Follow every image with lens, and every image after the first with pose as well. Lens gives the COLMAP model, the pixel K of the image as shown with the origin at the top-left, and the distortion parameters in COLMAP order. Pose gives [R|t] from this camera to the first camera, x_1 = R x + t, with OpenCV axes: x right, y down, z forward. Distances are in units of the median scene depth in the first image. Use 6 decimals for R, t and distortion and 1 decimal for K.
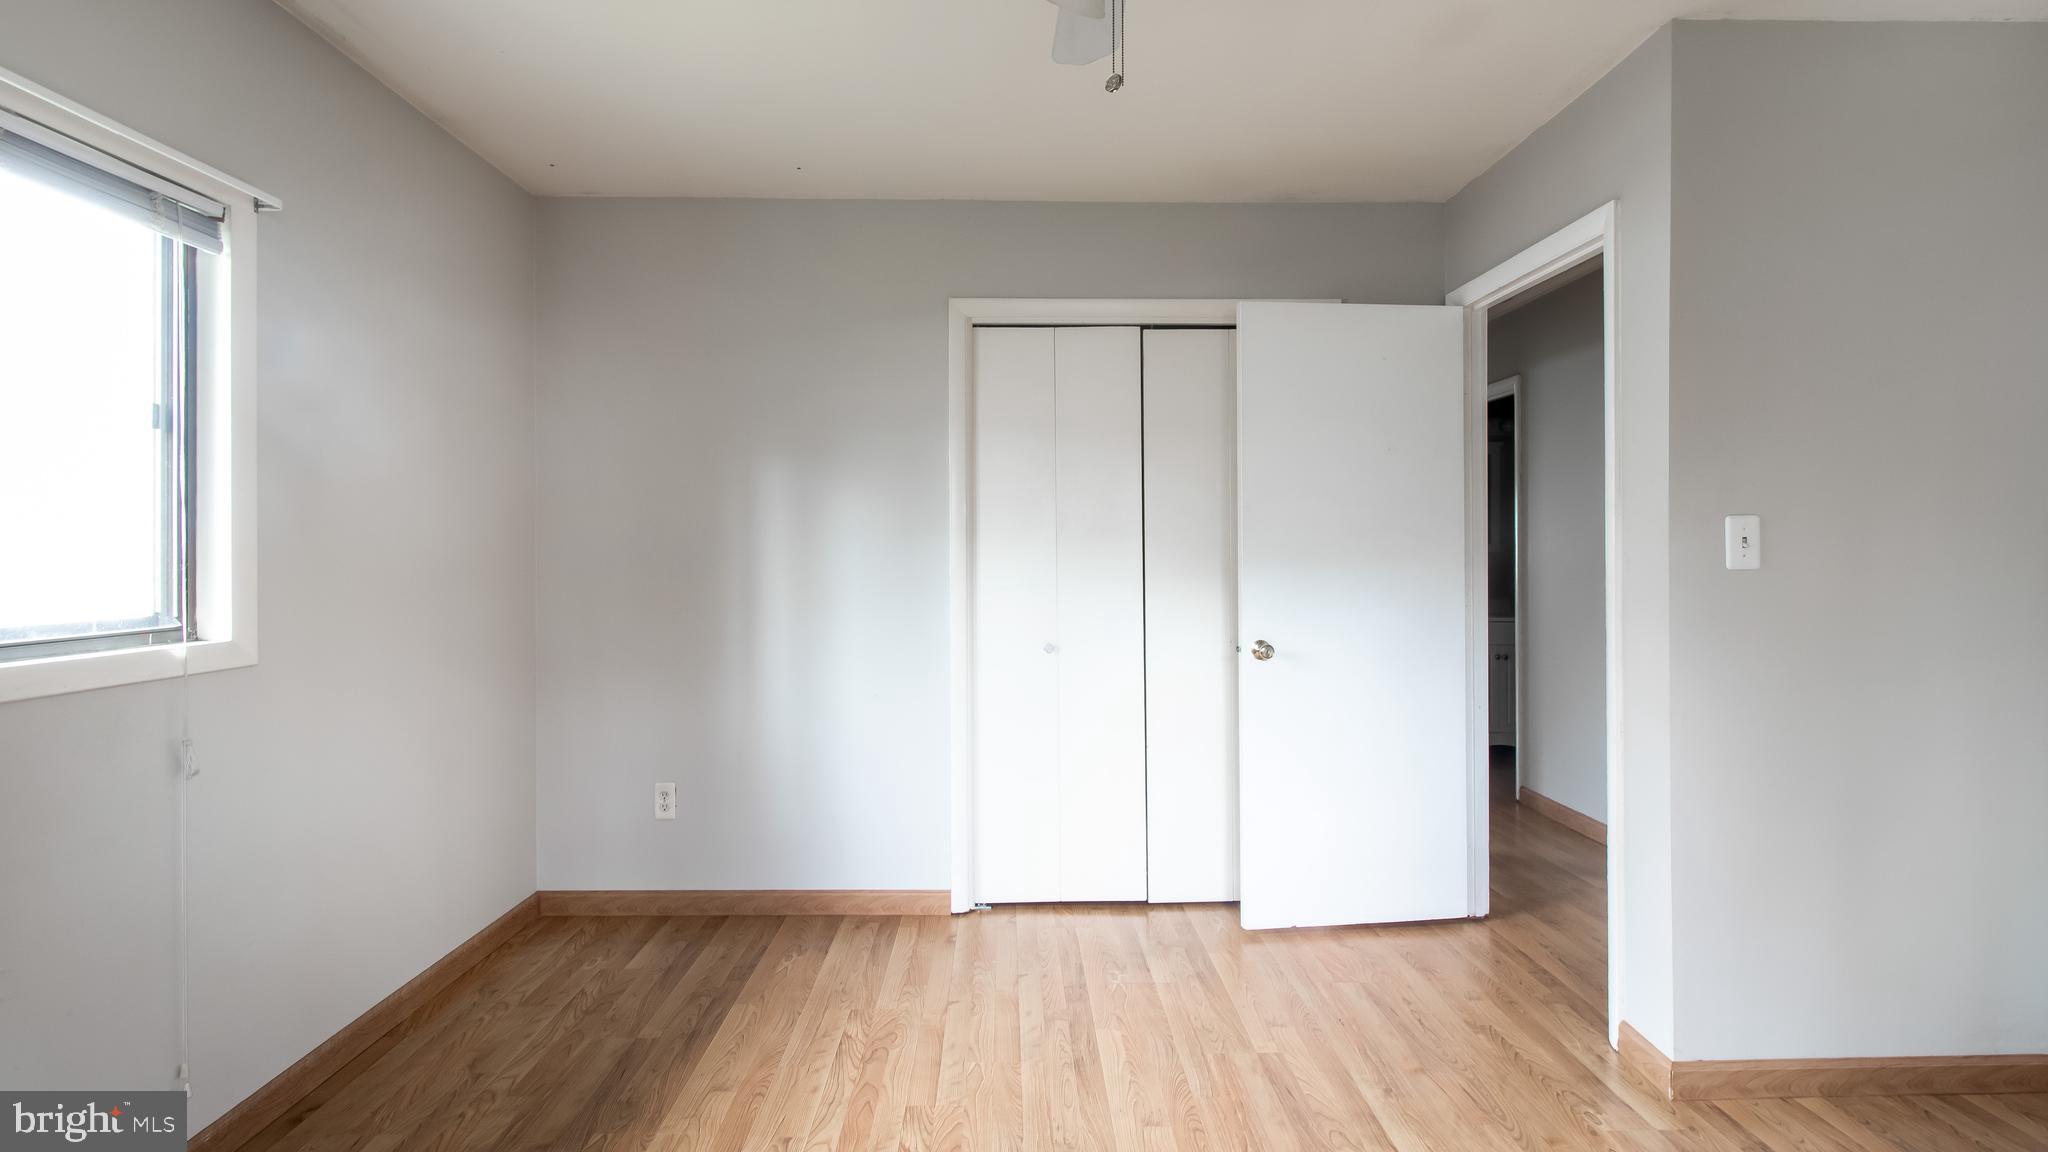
lens RADIAL K [[940.2, 0, 1025.8], [0, 940.2, 559.2], [0, 0, 1]] dist [0.018470, -0.014001]
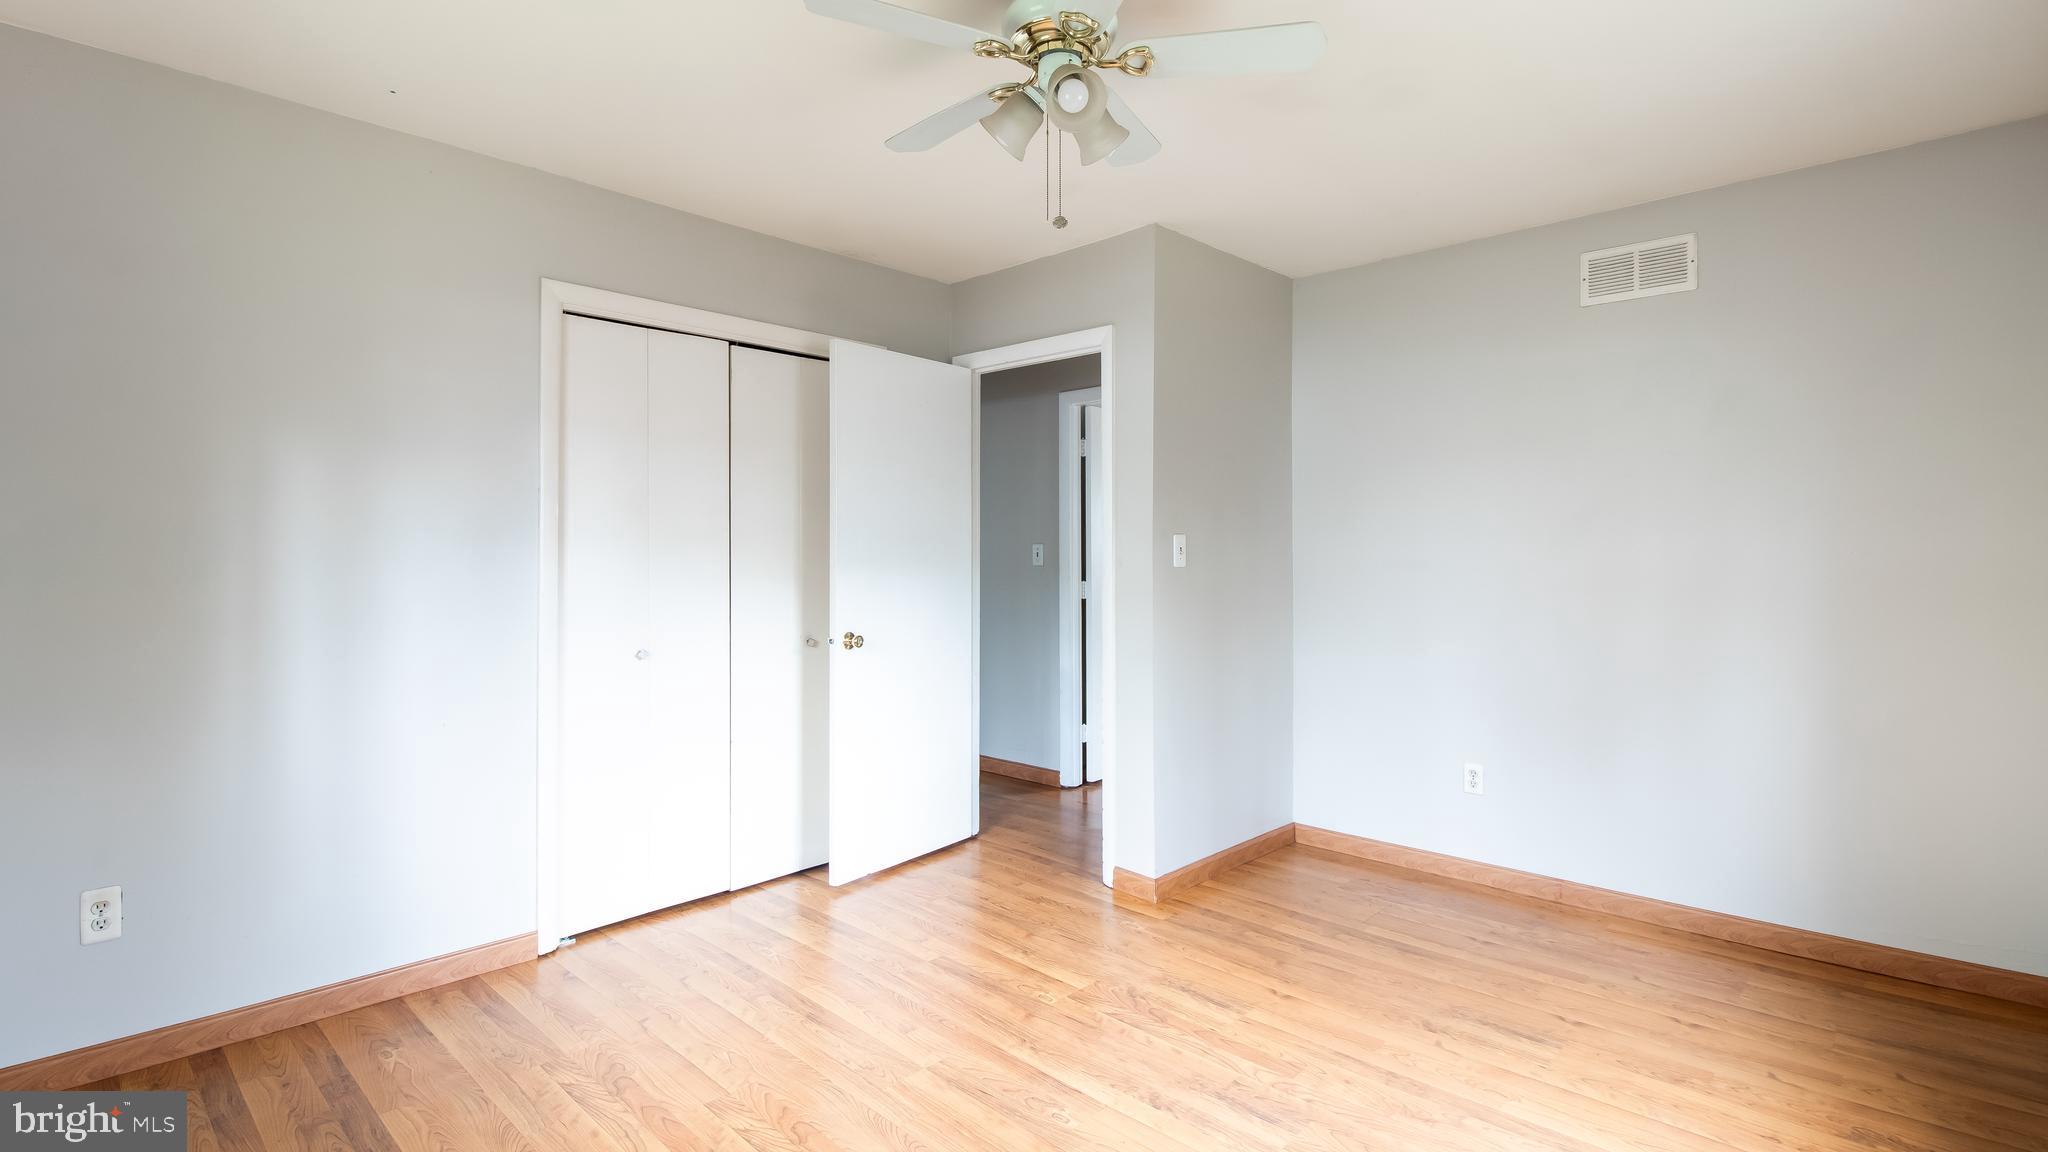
lens RADIAL K [[959.4, 0, 1018.0], [0, 959.4, 549.5], [0, 0, 1]] dist [0.021973, -0.015737]
pose [[0.704252, 0.003513, 0.709941, -0.447253], [0.004175, 0.999950, -0.009089, -0.004408], [-0.709937, 0.009365, 0.704203, 0.017546]]
